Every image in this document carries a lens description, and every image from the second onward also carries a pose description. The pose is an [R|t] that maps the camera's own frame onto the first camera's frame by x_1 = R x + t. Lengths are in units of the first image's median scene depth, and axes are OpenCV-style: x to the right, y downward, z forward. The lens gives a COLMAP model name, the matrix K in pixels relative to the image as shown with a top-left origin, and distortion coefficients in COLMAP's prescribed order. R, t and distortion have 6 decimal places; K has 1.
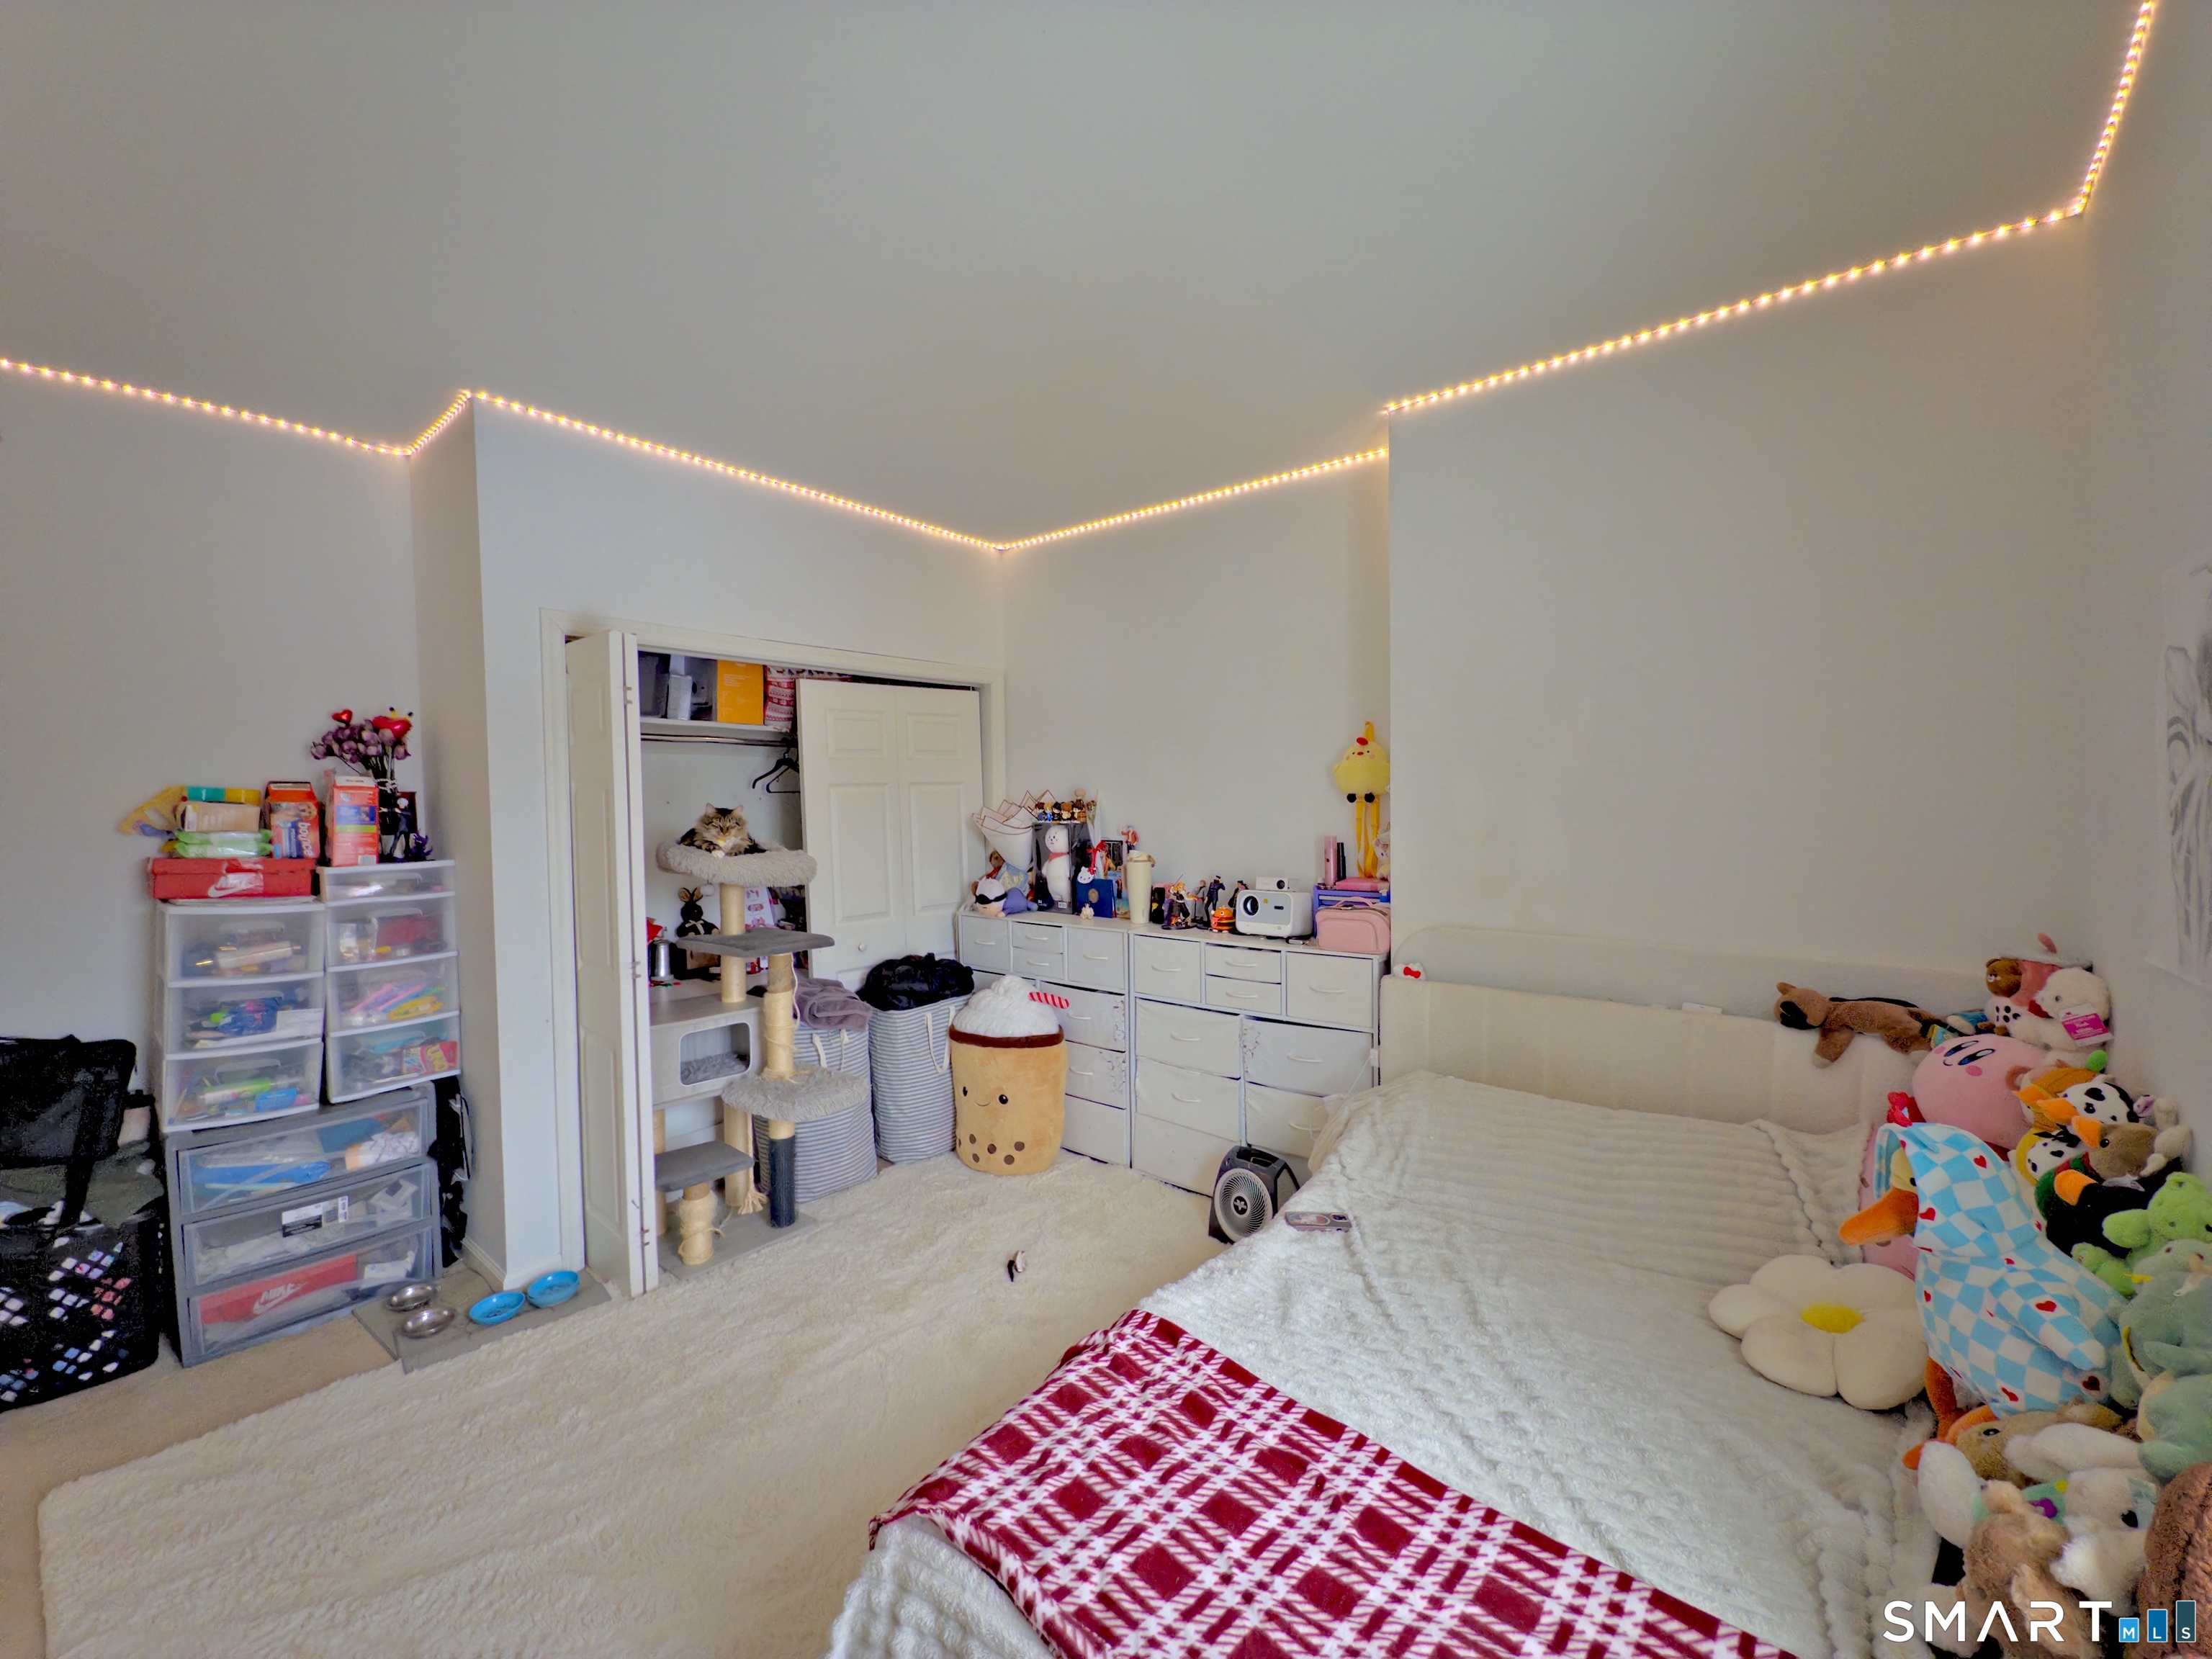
lens RADIAL K [[869.3, 0, 1113.1], [0, 869.3, 826.8], [0, 0, 1]] dist [-0.004683, 0.001246]
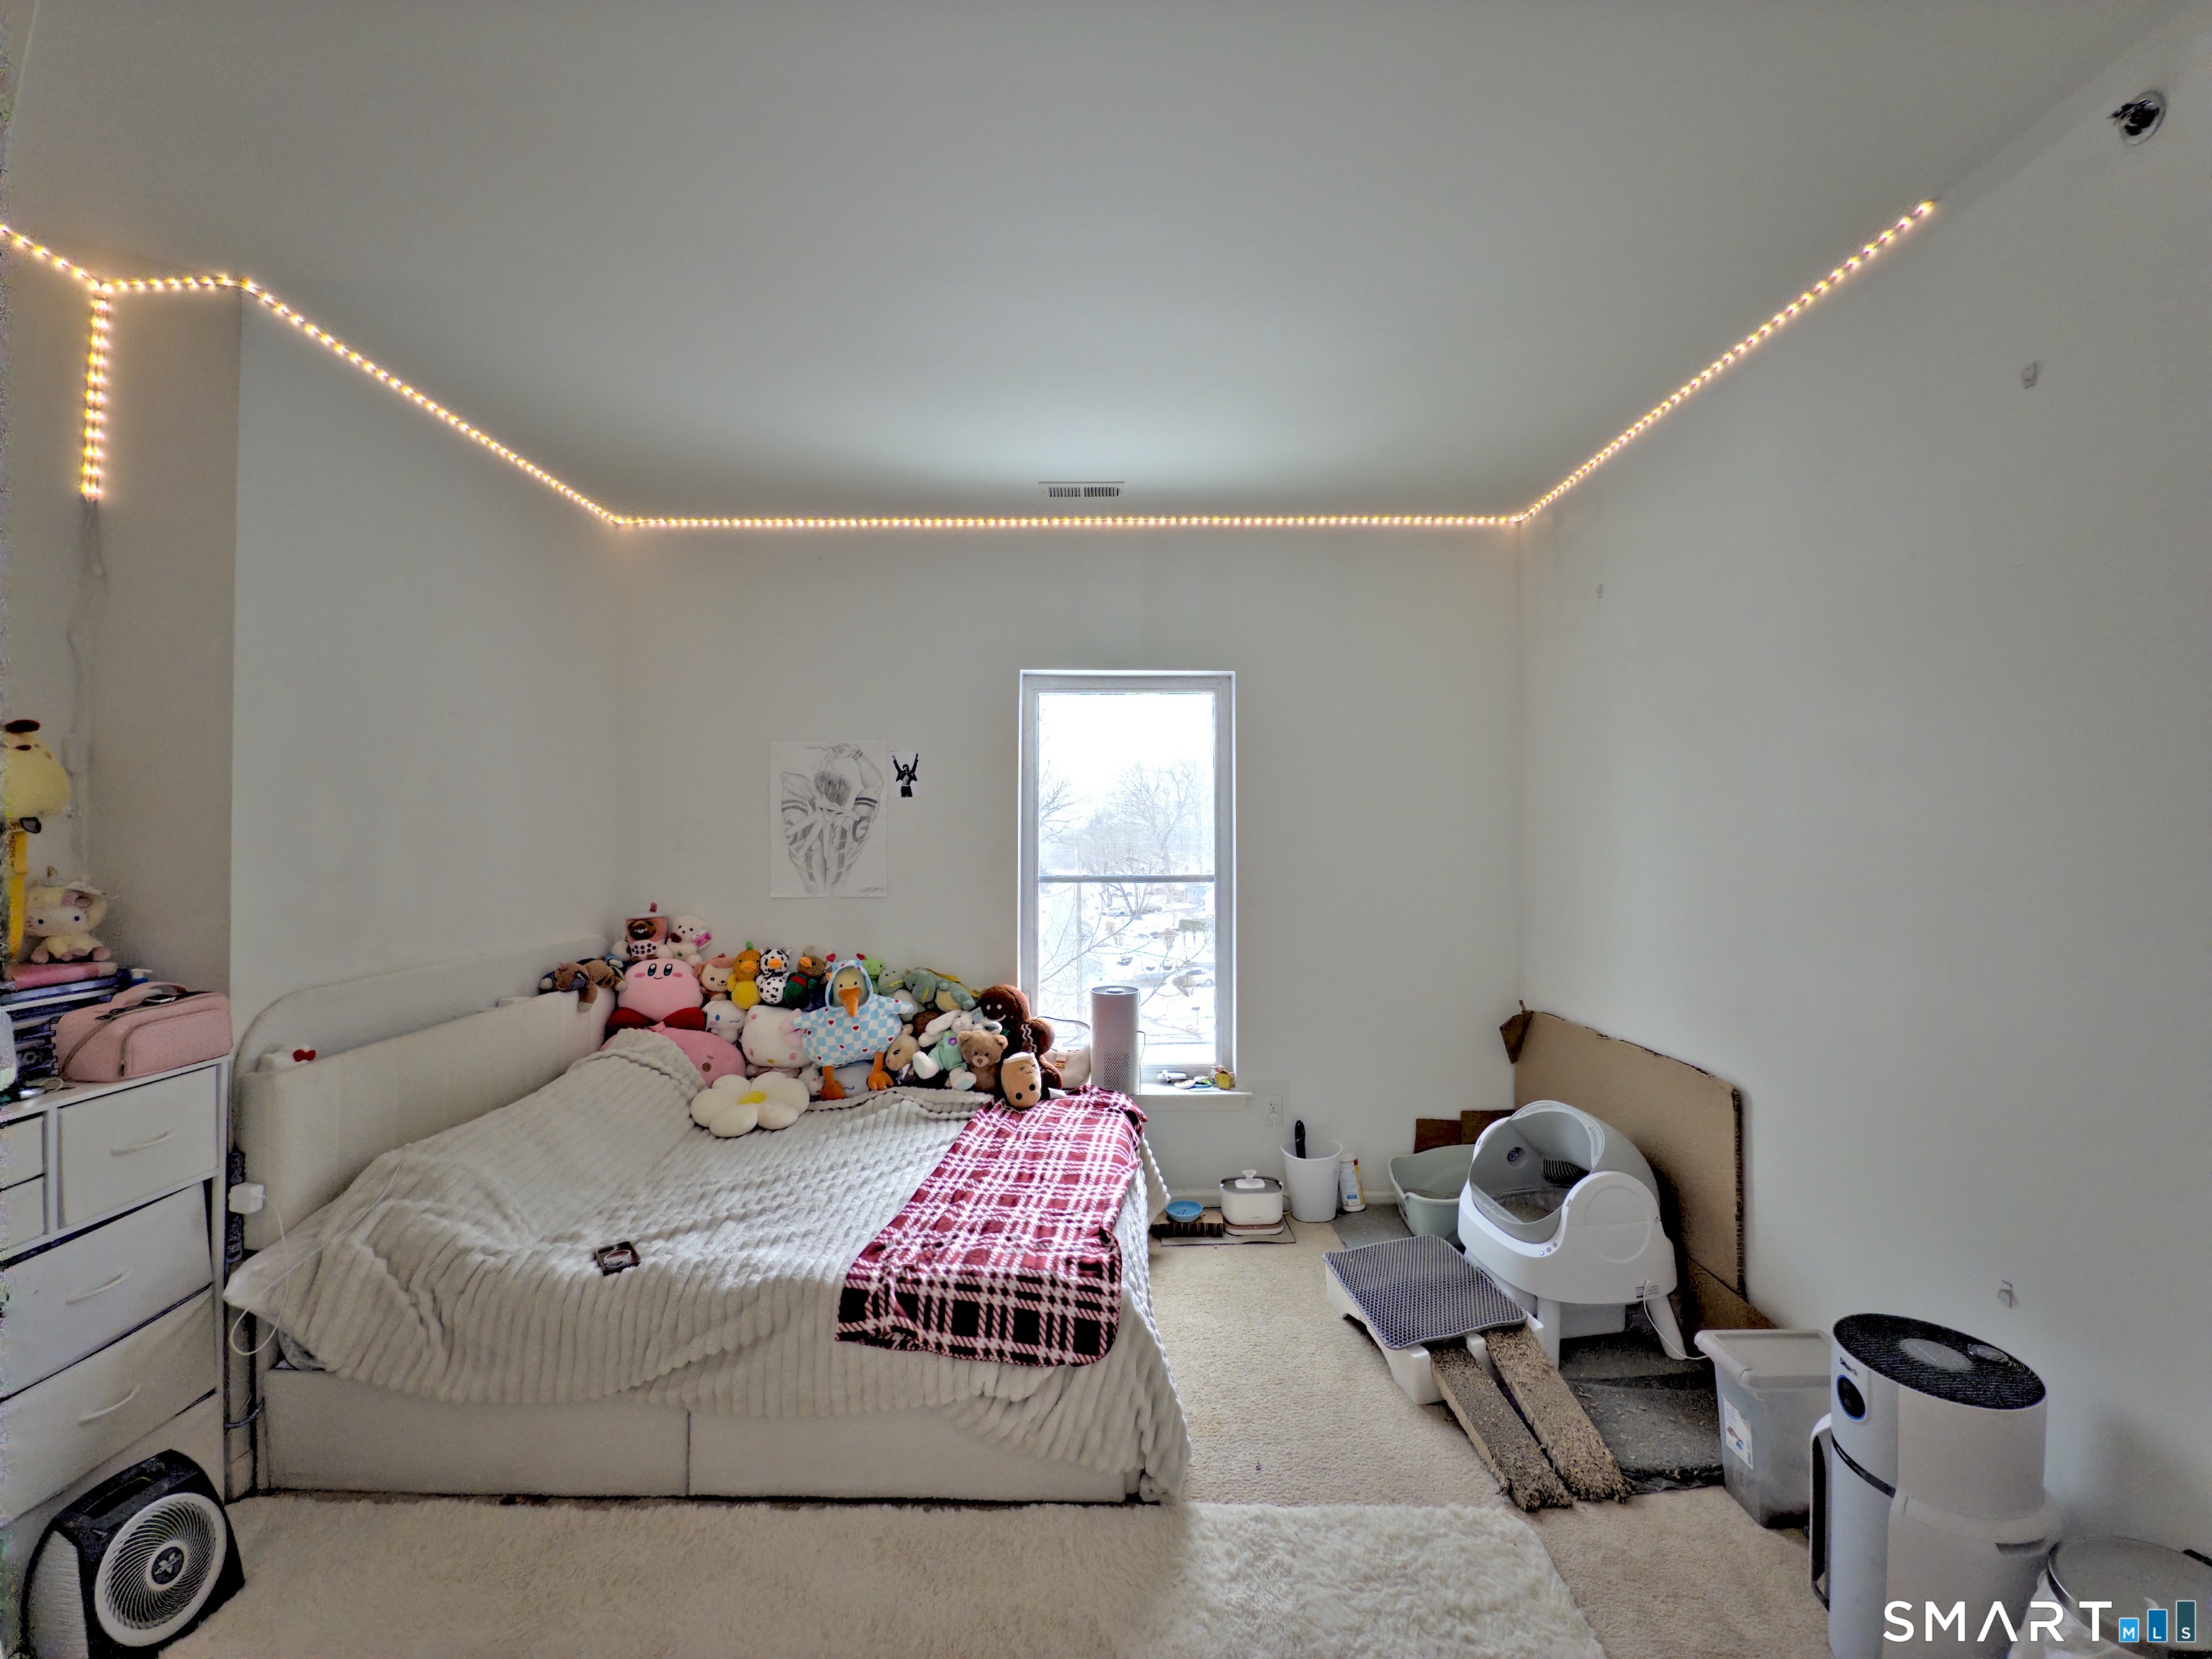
lens RADIAL K [[869.3, 0, 1105.4], [0, 869.3, 828.7], [0, 0, 1]] dist [-0.004683, 0.001246]
pose [[-0.630228, 0.013580, 0.776292, -0.926915], [0.025562, 0.999668, 0.003265, -0.020224], [-0.775989, 0.021901, -0.630366, 1.243495]]
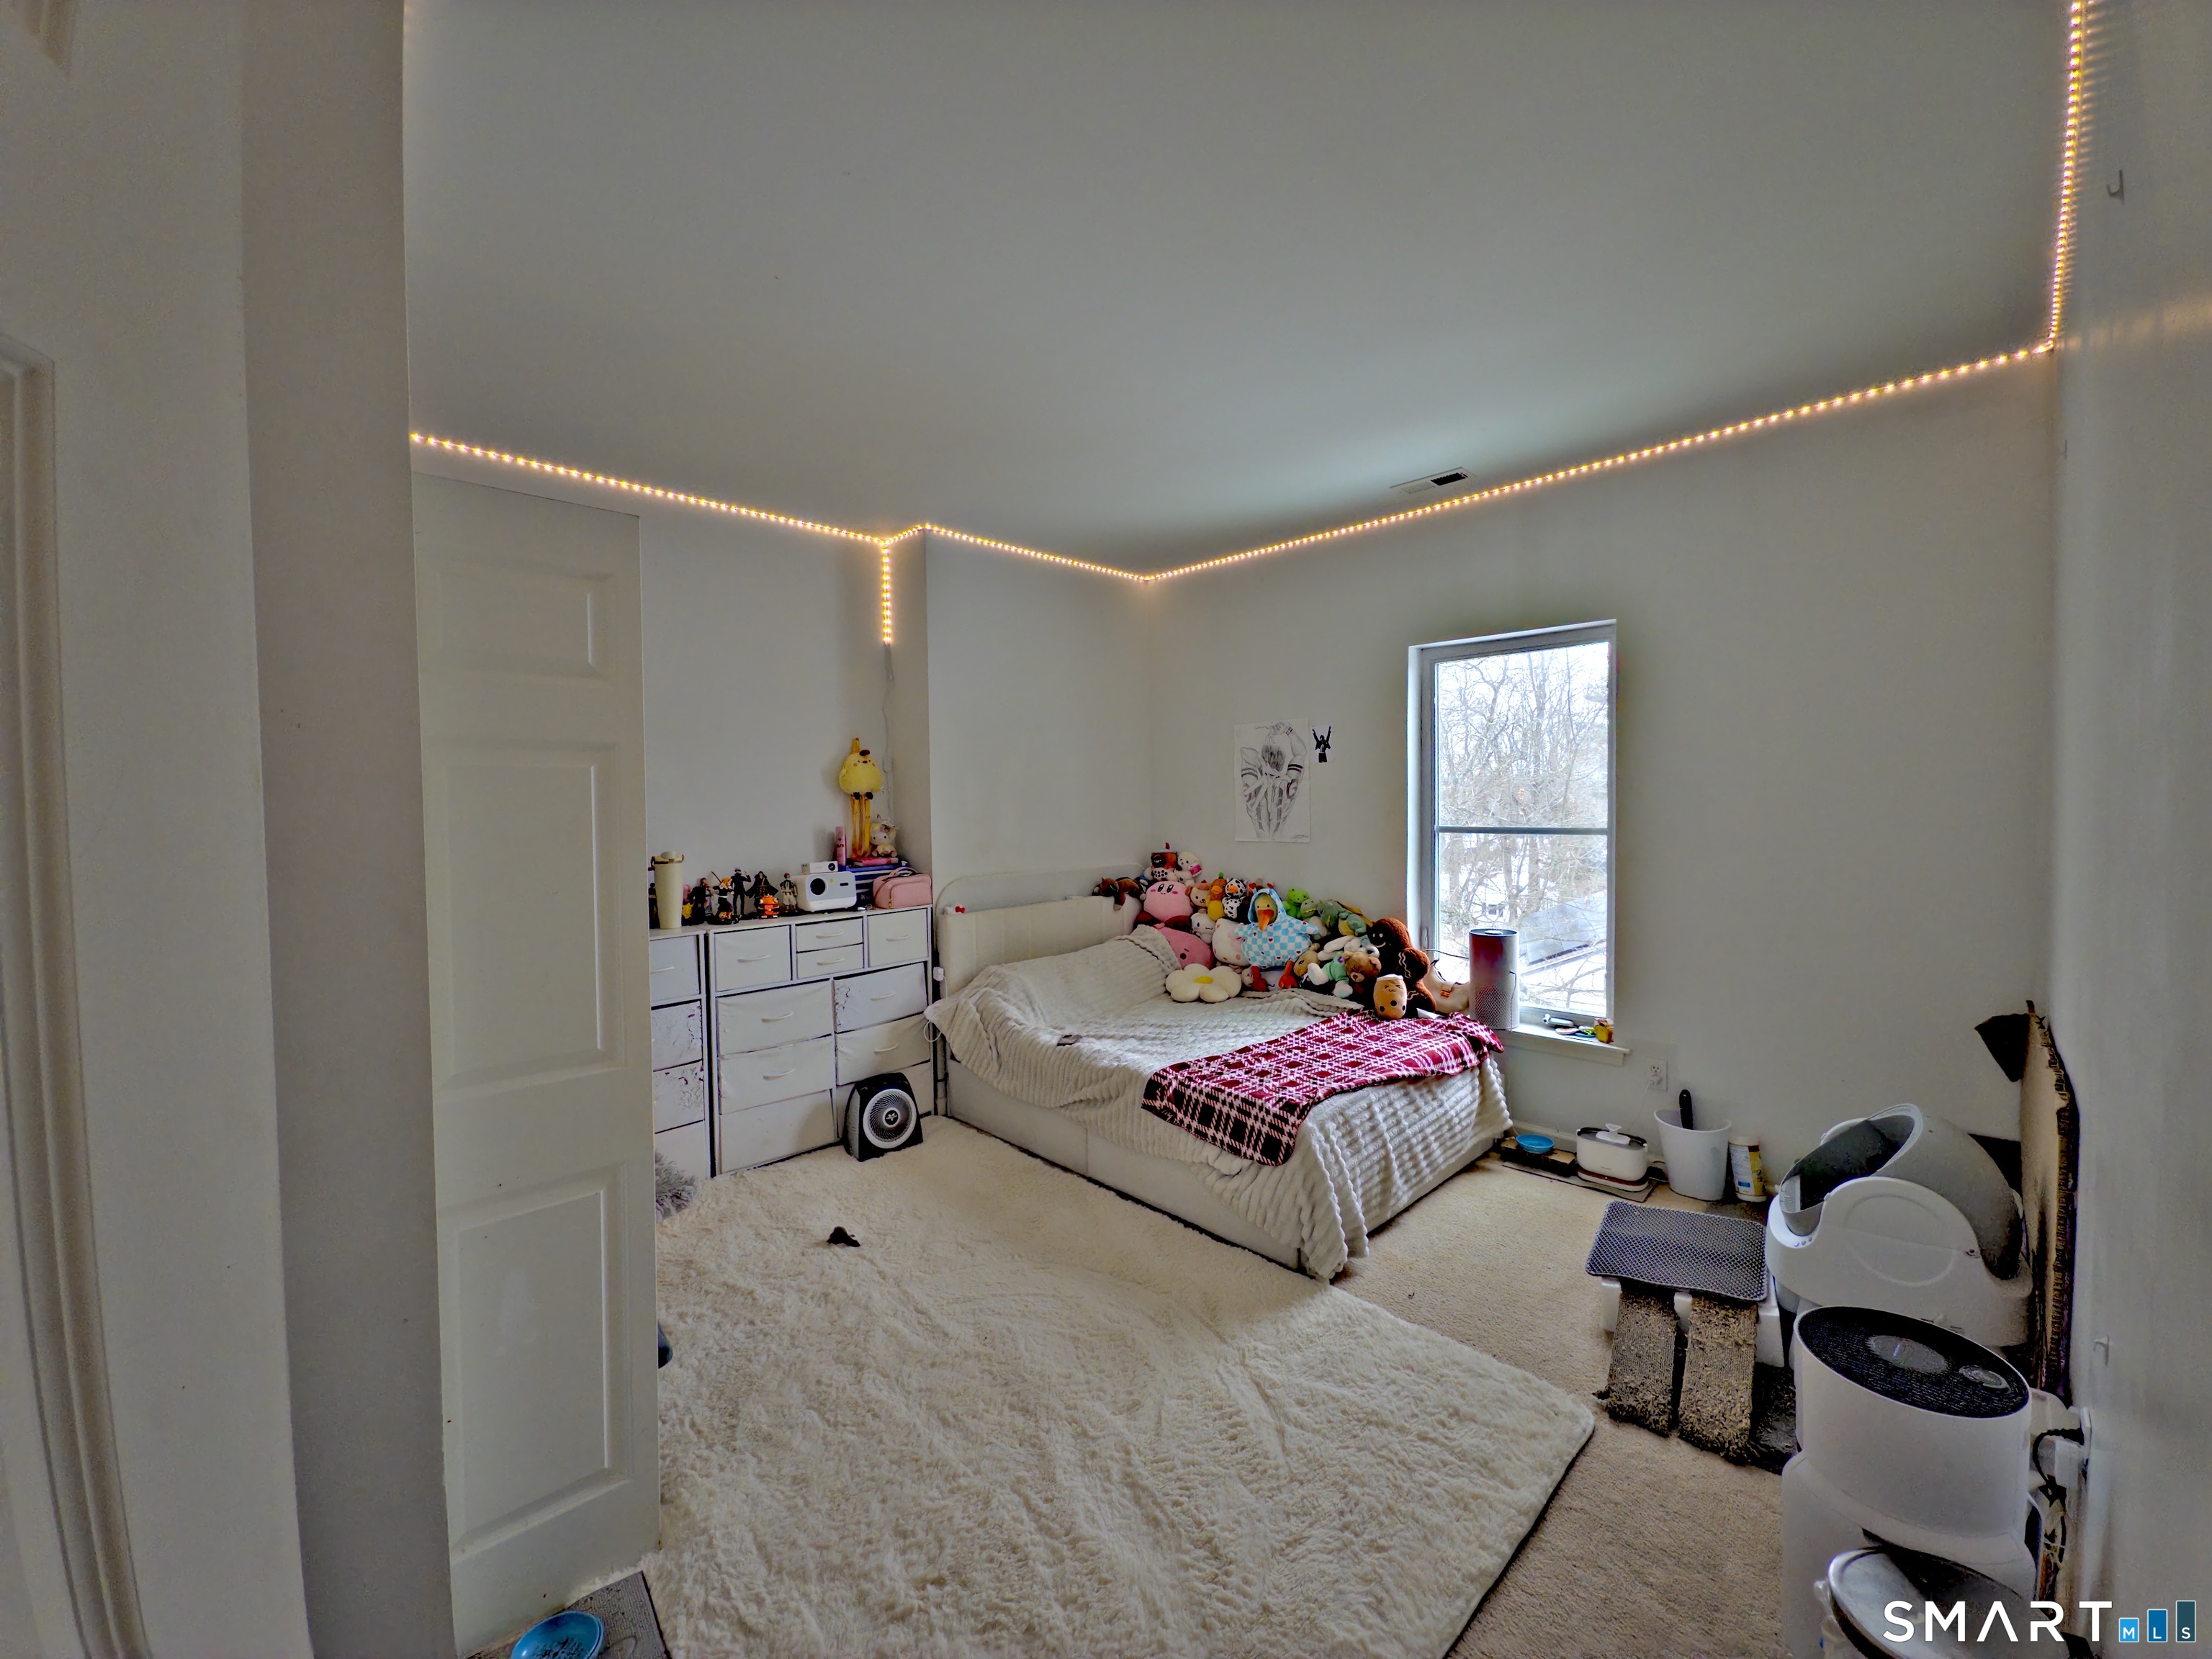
lens RADIAL K [[869.3, 0, 1120.1], [0, 869.3, 834.7], [0, 0, 1]] dist [-0.004683, 0.001246]
pose [[0.102234, -0.035466, 0.994128, -1.514211], [0.042096, 0.998623, 0.031297, 0.002116], [-0.993869, 0.038649, 0.103586, 0.747602]]
